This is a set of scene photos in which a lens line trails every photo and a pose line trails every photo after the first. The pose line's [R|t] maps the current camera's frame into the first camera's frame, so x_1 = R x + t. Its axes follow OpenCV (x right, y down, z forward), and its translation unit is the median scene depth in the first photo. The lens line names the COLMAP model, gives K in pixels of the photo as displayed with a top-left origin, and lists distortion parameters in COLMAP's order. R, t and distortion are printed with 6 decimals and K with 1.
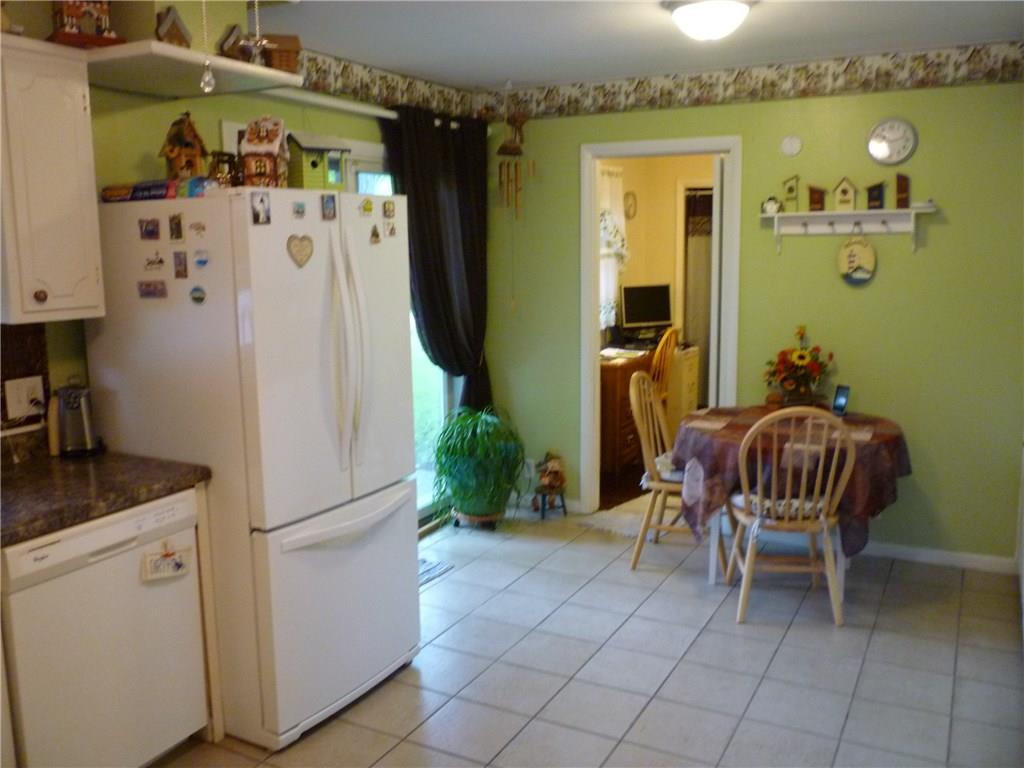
lens RADIAL K [[887.6, 0, 506.4], [0, 887.6, 383.3], [0, 0, 1]] dist [-0.046887, 0.022140]
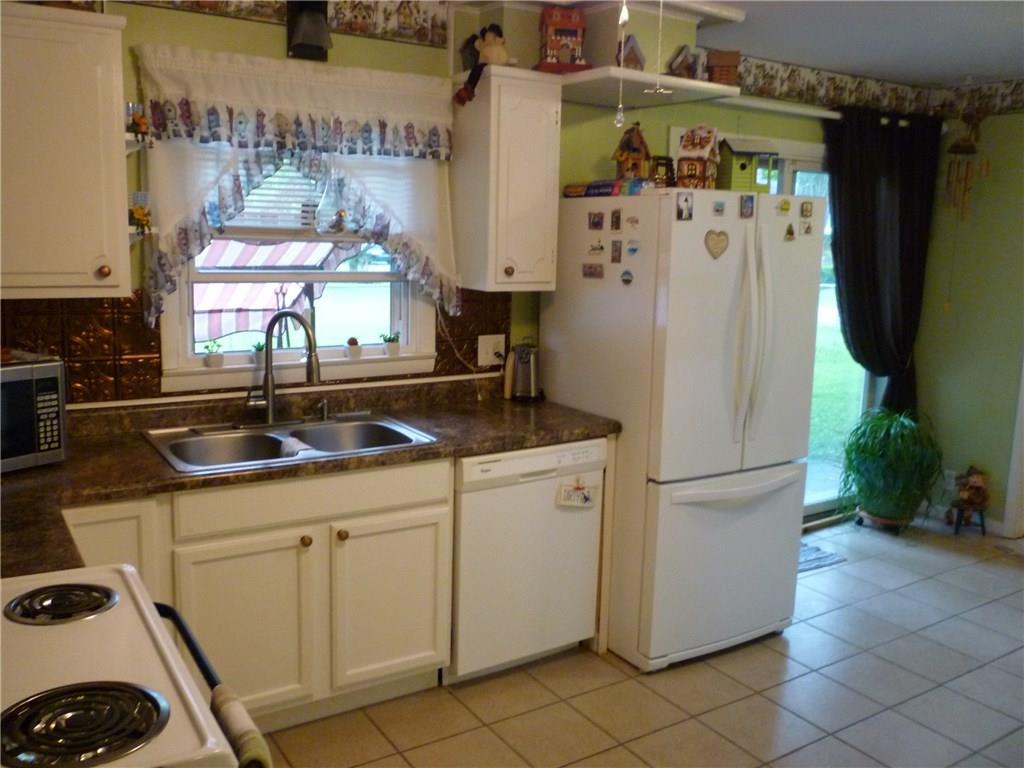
lens RADIAL K [[887.6, 0, 507.5], [0, 887.6, 379.5], [0, 0, 1]] dist [-0.046887, 0.022140]
pose [[0.874507, 0.110378, -0.472287, 0.081081], [-0.107007, 0.993674, 0.034093, 0.011919], [0.473062, 0.020723, 0.880785, -0.115795]]
